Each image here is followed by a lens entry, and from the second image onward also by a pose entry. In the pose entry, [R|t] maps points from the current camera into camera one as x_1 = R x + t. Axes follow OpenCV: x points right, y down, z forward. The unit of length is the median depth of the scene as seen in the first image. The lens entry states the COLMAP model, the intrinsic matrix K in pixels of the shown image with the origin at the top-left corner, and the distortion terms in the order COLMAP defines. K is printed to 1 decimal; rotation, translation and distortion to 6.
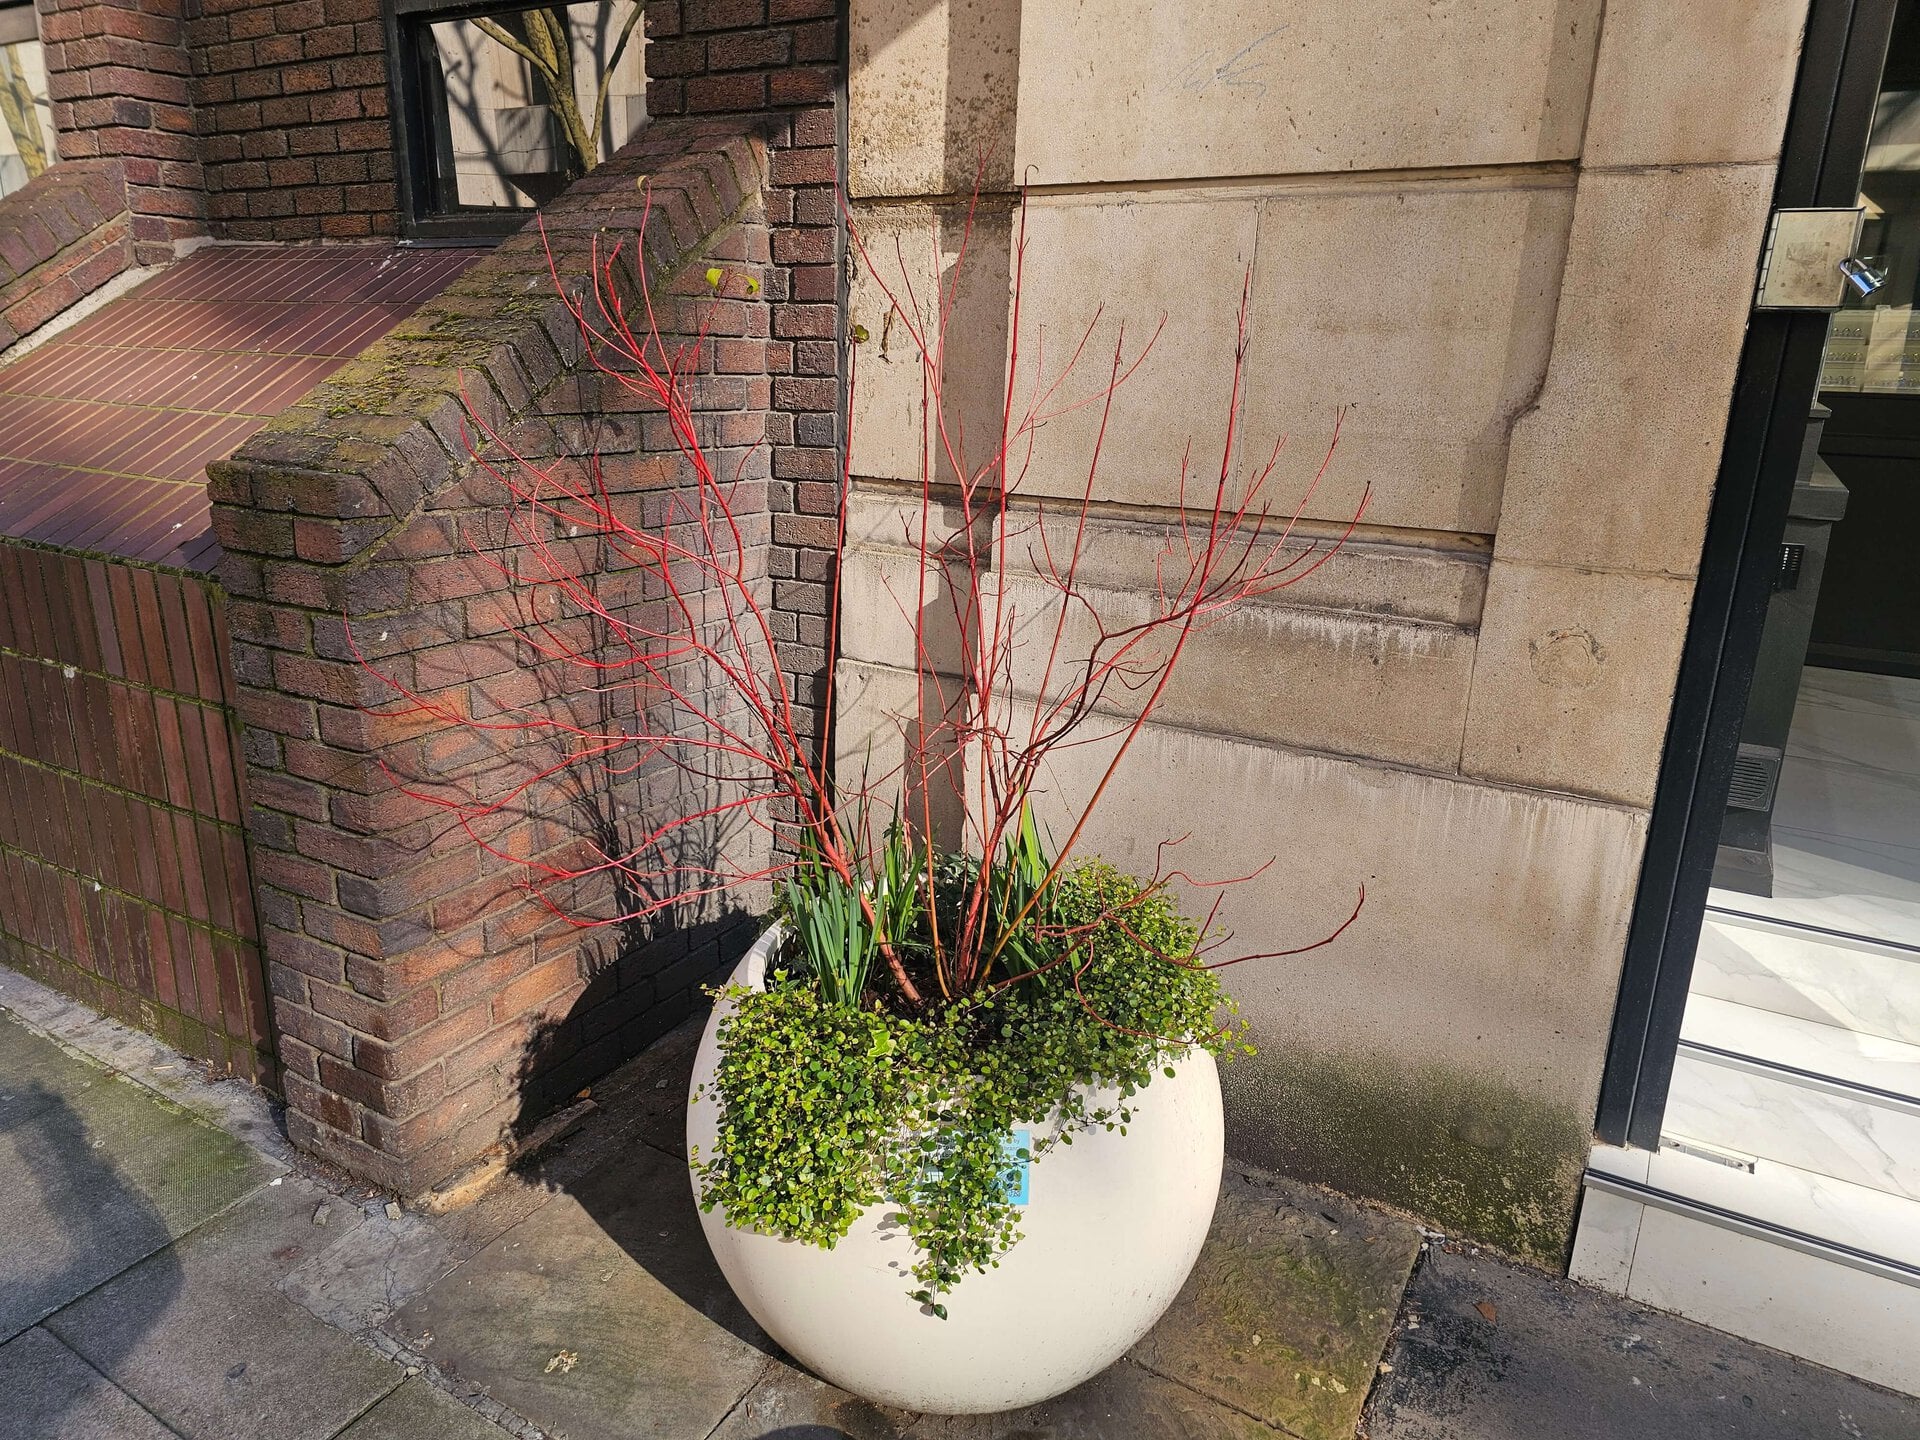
lens RADIAL K [[1250.9, 0, 916.4], [0, 1250.9, 712.2], [0, 0, 1]] dist [0.009919, 0.001576]
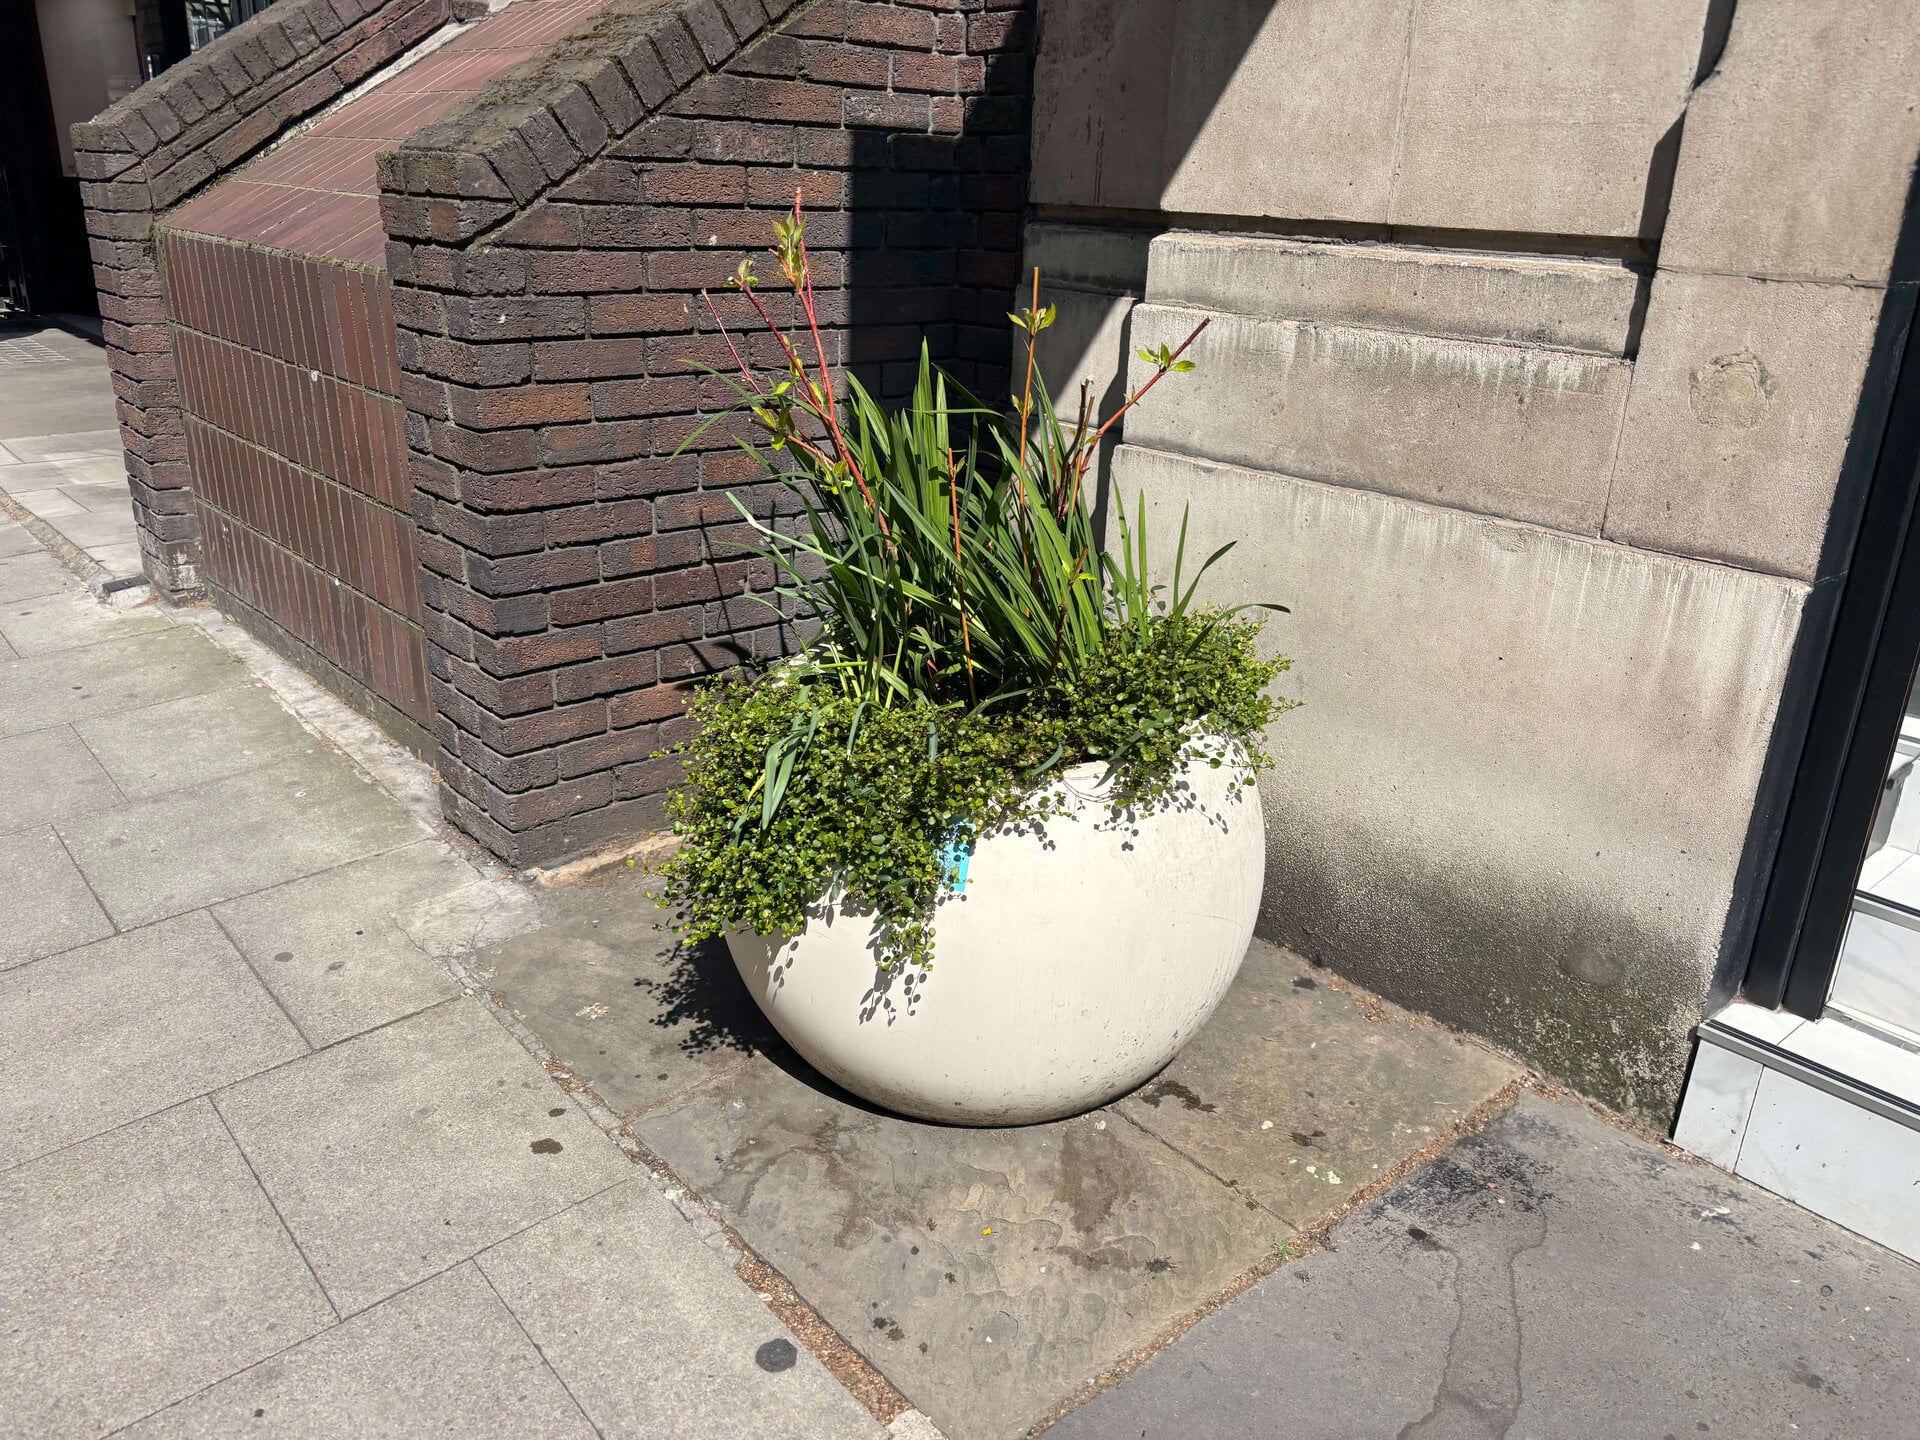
lens RADIAL K [[1396.0, 0, 950.1], [0, 1396.0, 712.2], [0, 0, 1]] dist [0.003689, -0.020938]
pose [[0.954810, 0.115103, -0.274024, 0.277288], [-0.092123, 0.991172, 0.095345, 0.114169], [0.282579, -0.065792, 0.956985, -0.030464]]
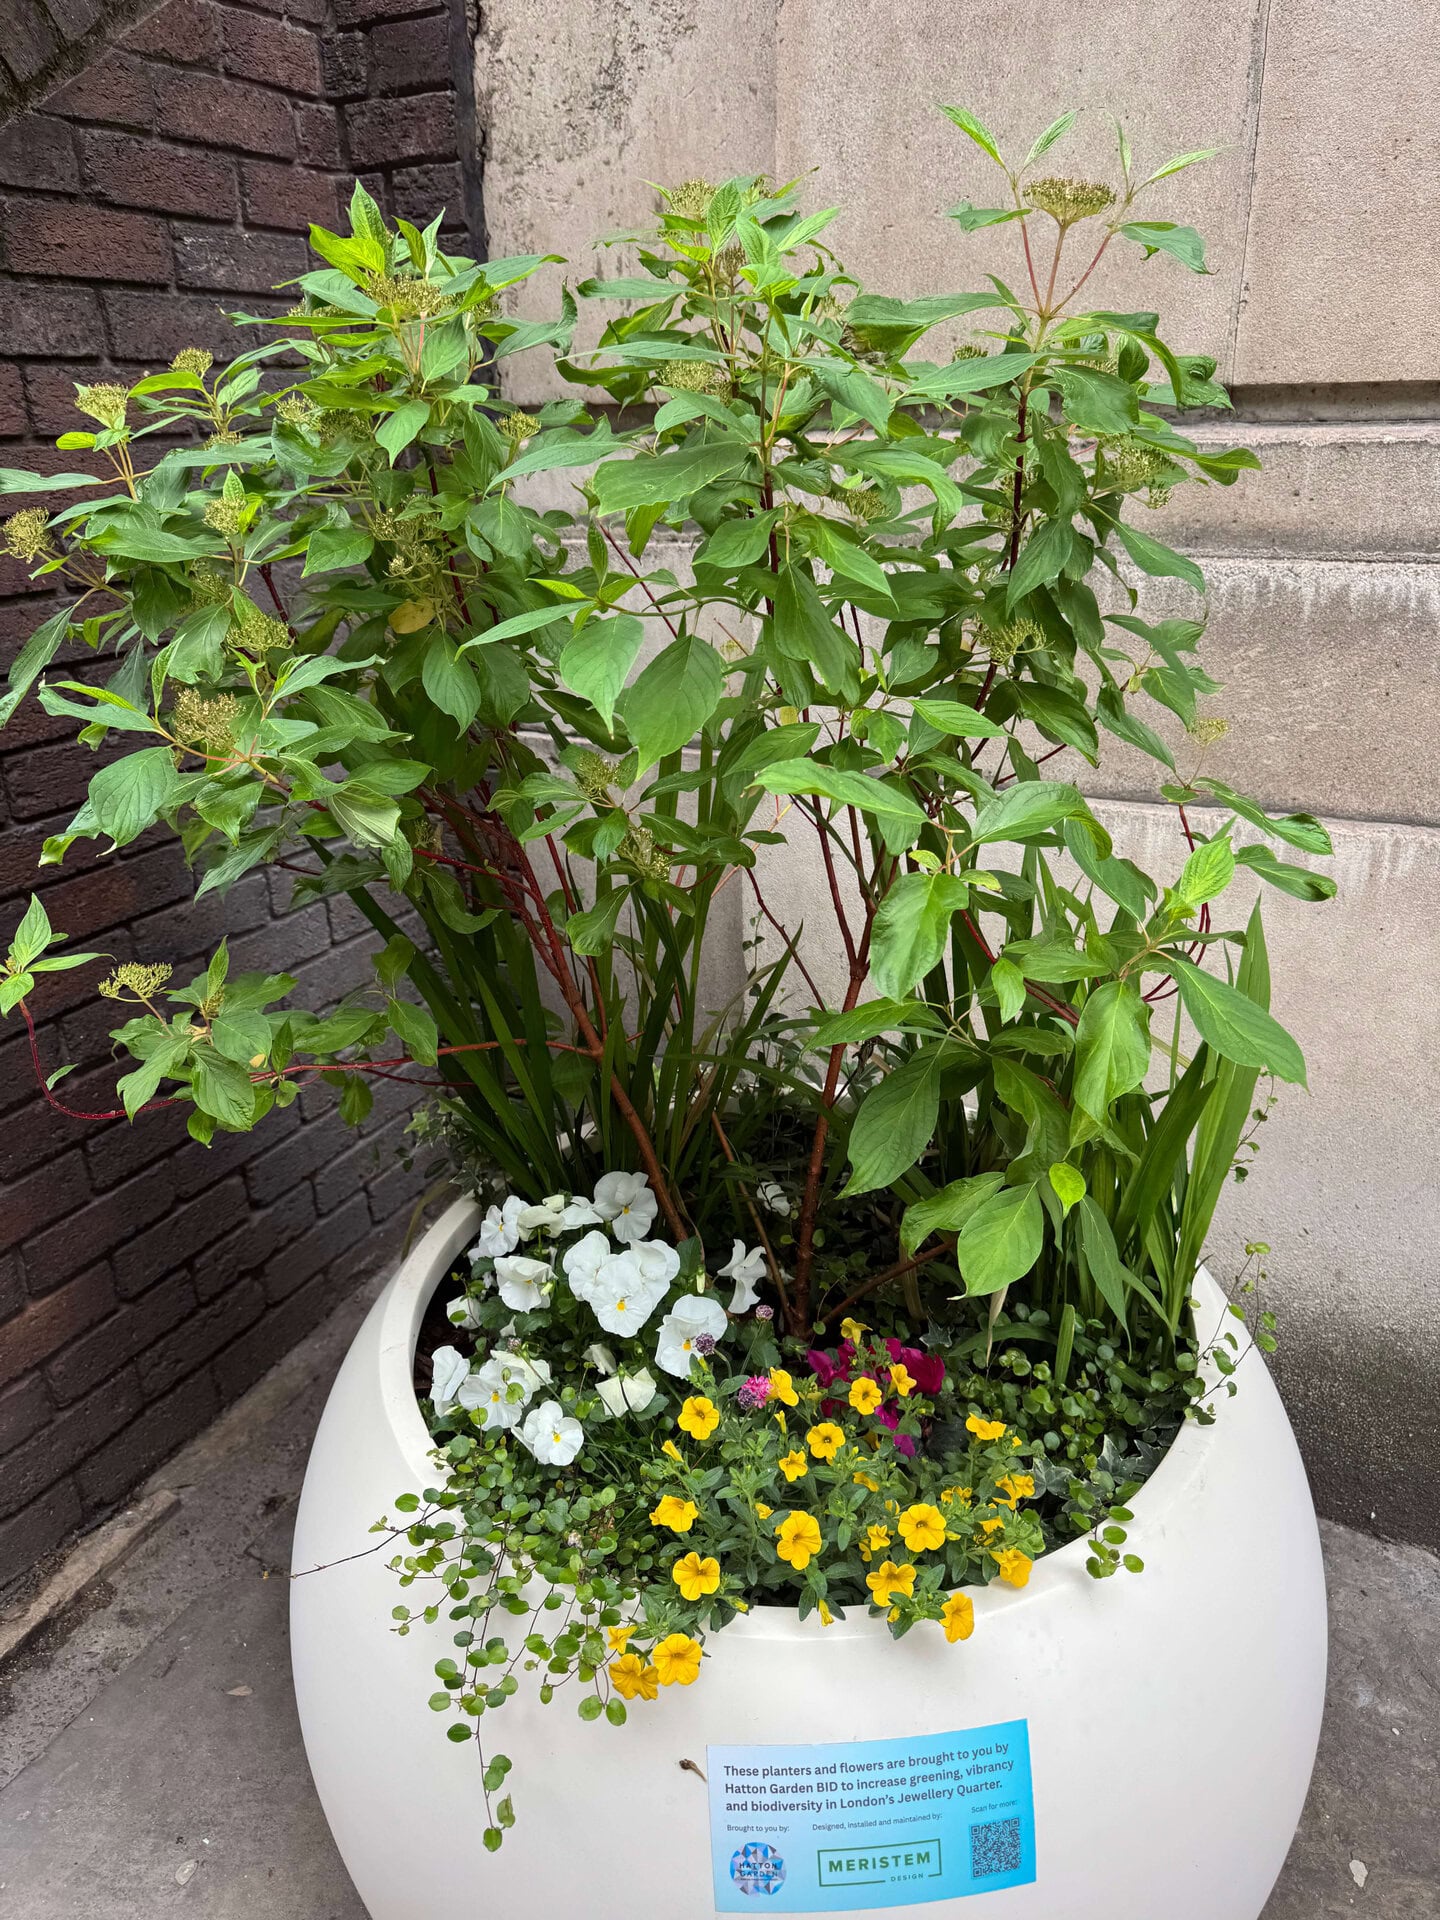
lens RADIAL K [[1396.0, 0, 735.0], [0, 1396.0, 958.4], [0, 0, 1]] dist [0.003689, -0.020938]
pose [[0.993836, -0.080032, 0.076718, -0.022465], [0.071952, 0.992090, 0.102859, 0.006061], [-0.084343, -0.096705, 0.991733, 0.420268]]
